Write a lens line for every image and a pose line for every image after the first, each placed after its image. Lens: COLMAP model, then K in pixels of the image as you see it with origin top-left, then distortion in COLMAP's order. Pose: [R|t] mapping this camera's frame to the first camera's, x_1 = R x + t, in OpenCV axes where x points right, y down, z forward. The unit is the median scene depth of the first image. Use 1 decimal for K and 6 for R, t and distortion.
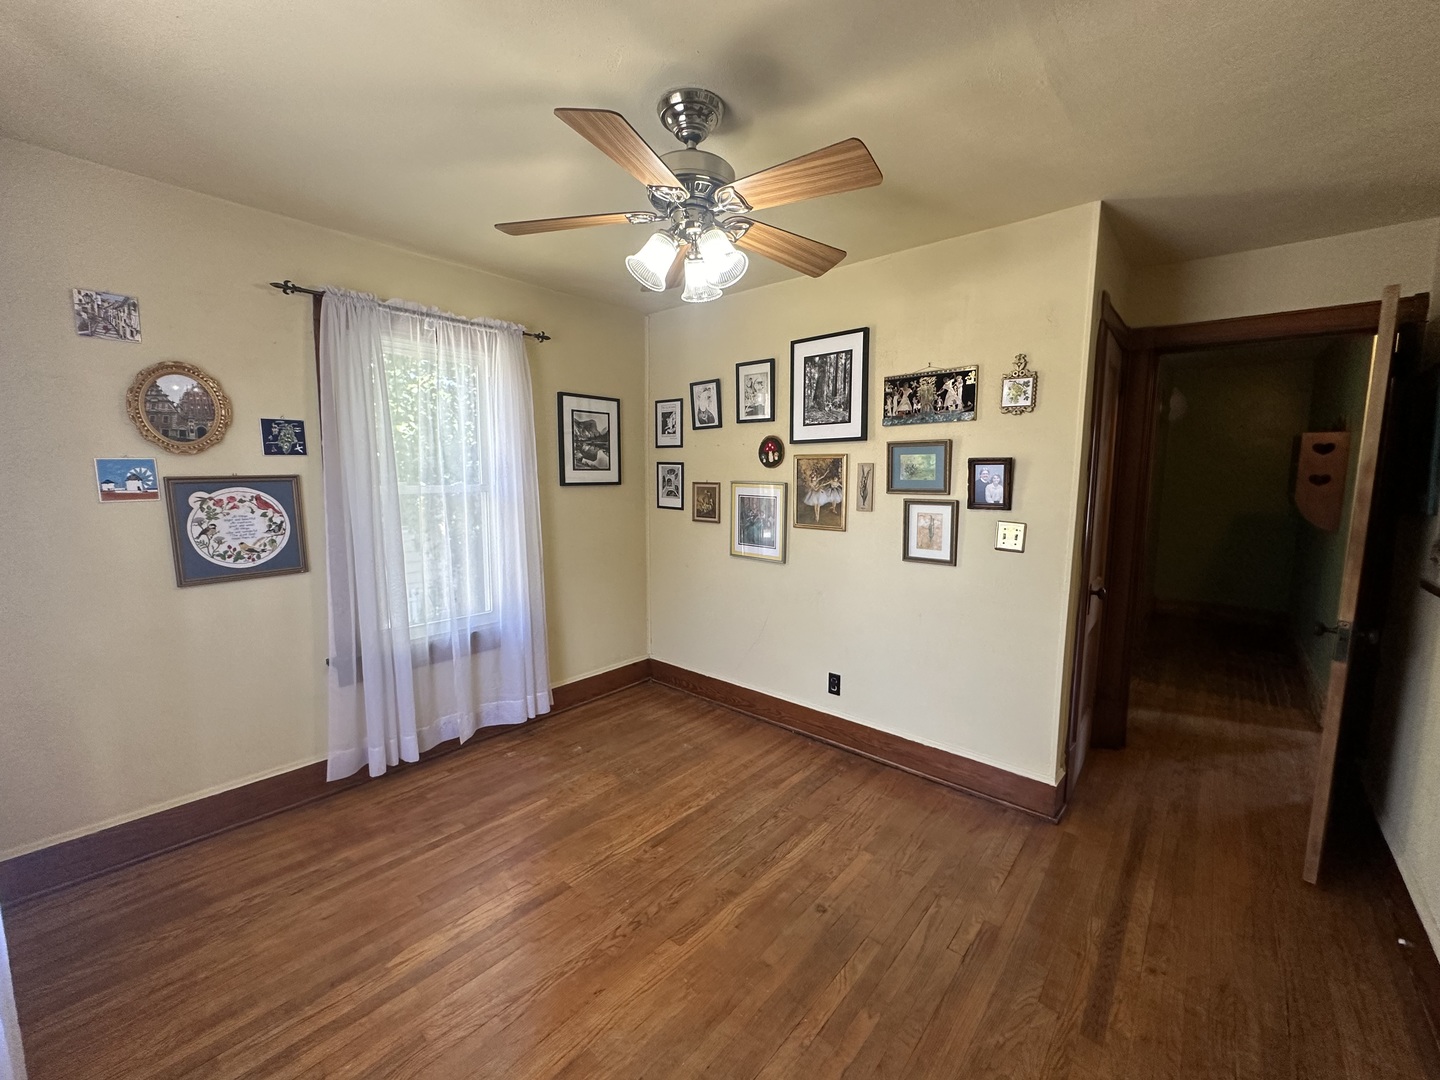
lens RADIAL K [[574.5, 0, 724.7], [0, 574.5, 532.8], [0, 0, 1]] dist [-0.004127, -0.000025]
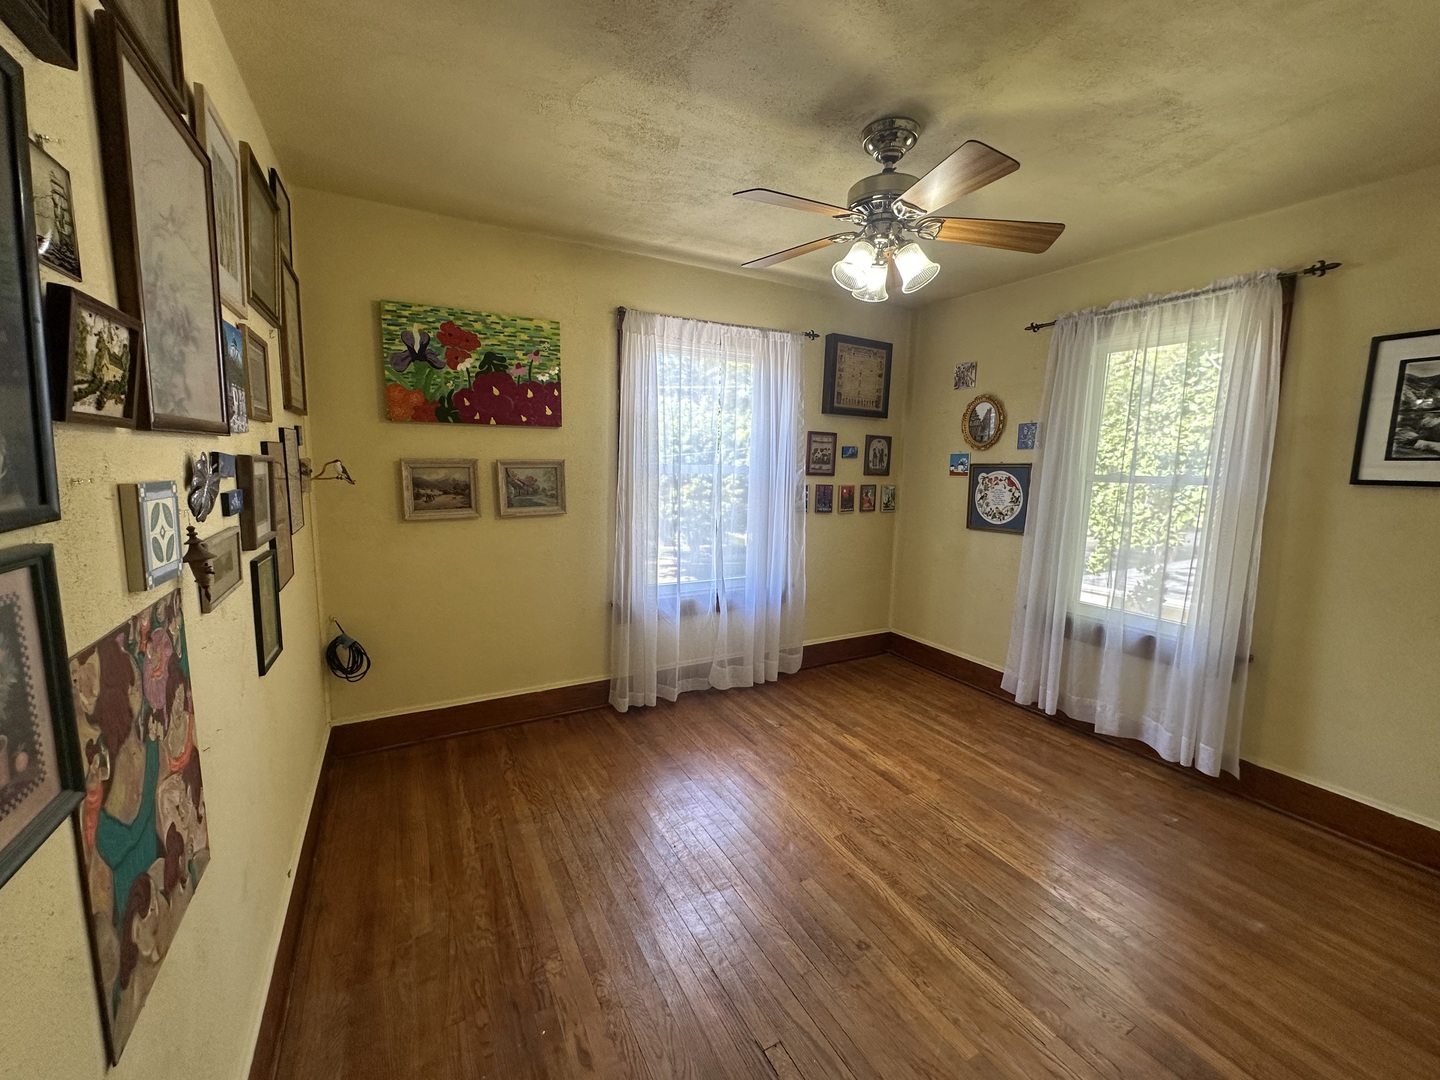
lens RADIAL K [[574.5, 0, 720.6], [0, 574.5, 534.5], [0, 0, 1]] dist [-0.004127, -0.000025]
pose [[-0.344018, 0.104869, -0.933088, 0.738377], [-0.122436, 0.980249, 0.155310, -0.051980], [0.930946, 0.167673, -0.324384, 0.723992]]
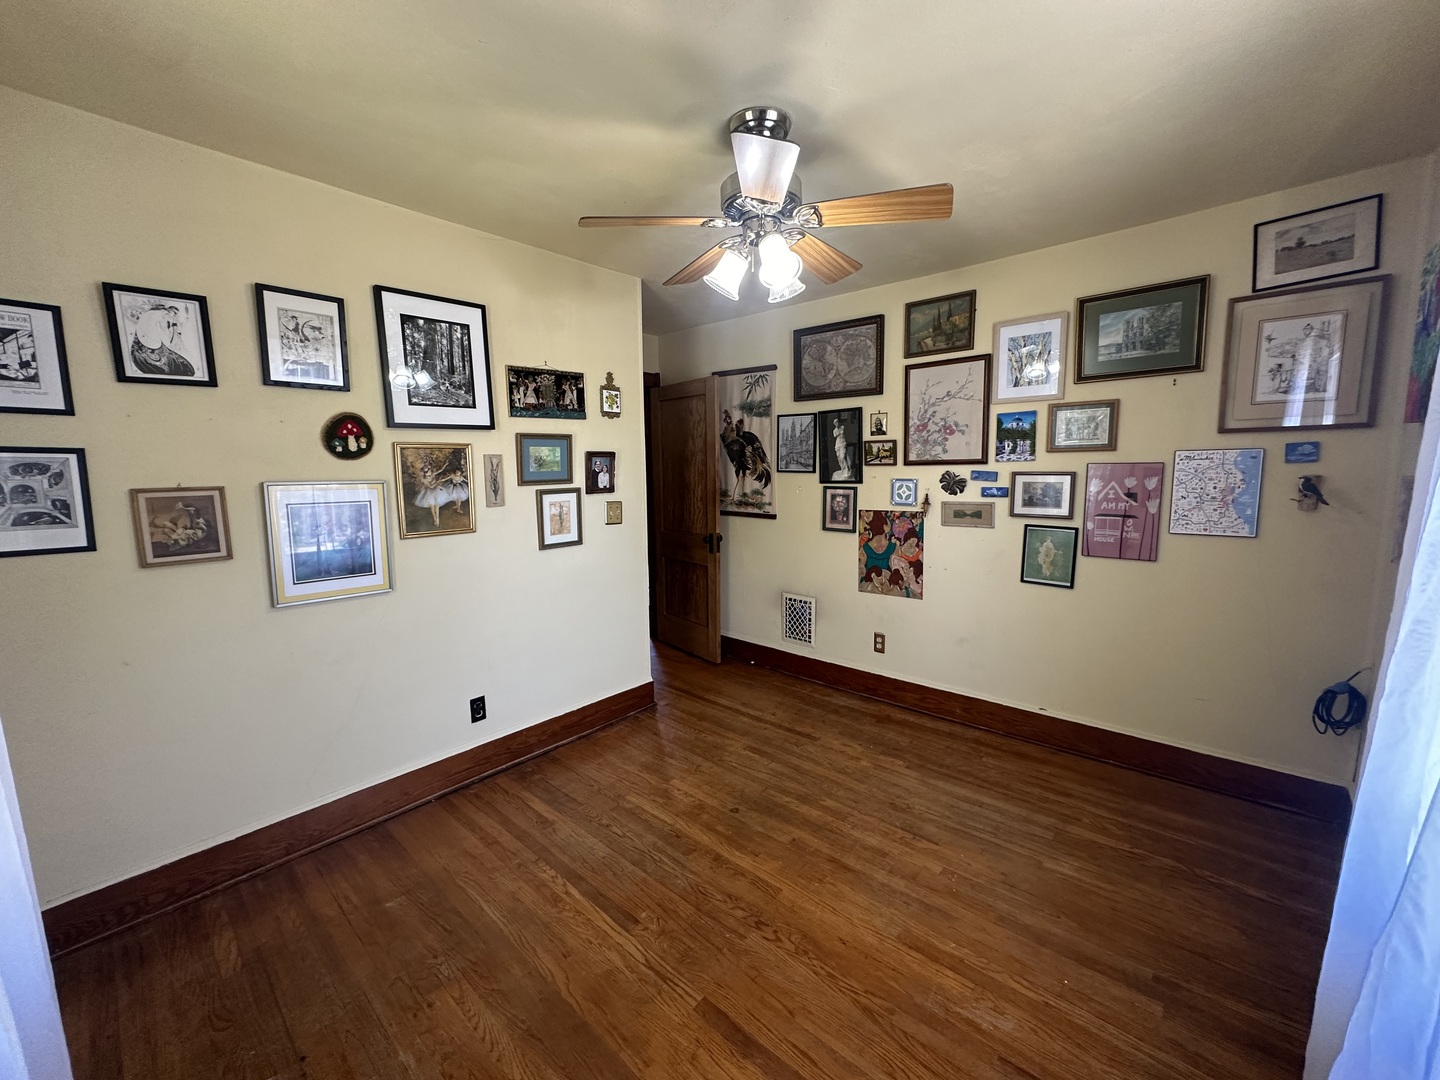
lens RADIAL K [[574.5, 0, 719.8], [0, 574.5, 532.2], [0, 0, 1]] dist [-0.004127, -0.000025]
pose [[0.017282, -0.122191, 0.992356, -0.745179], [0.116610, 0.985978, 0.119374, -0.072370], [-0.993027, 0.113656, 0.031288, 0.685555]]
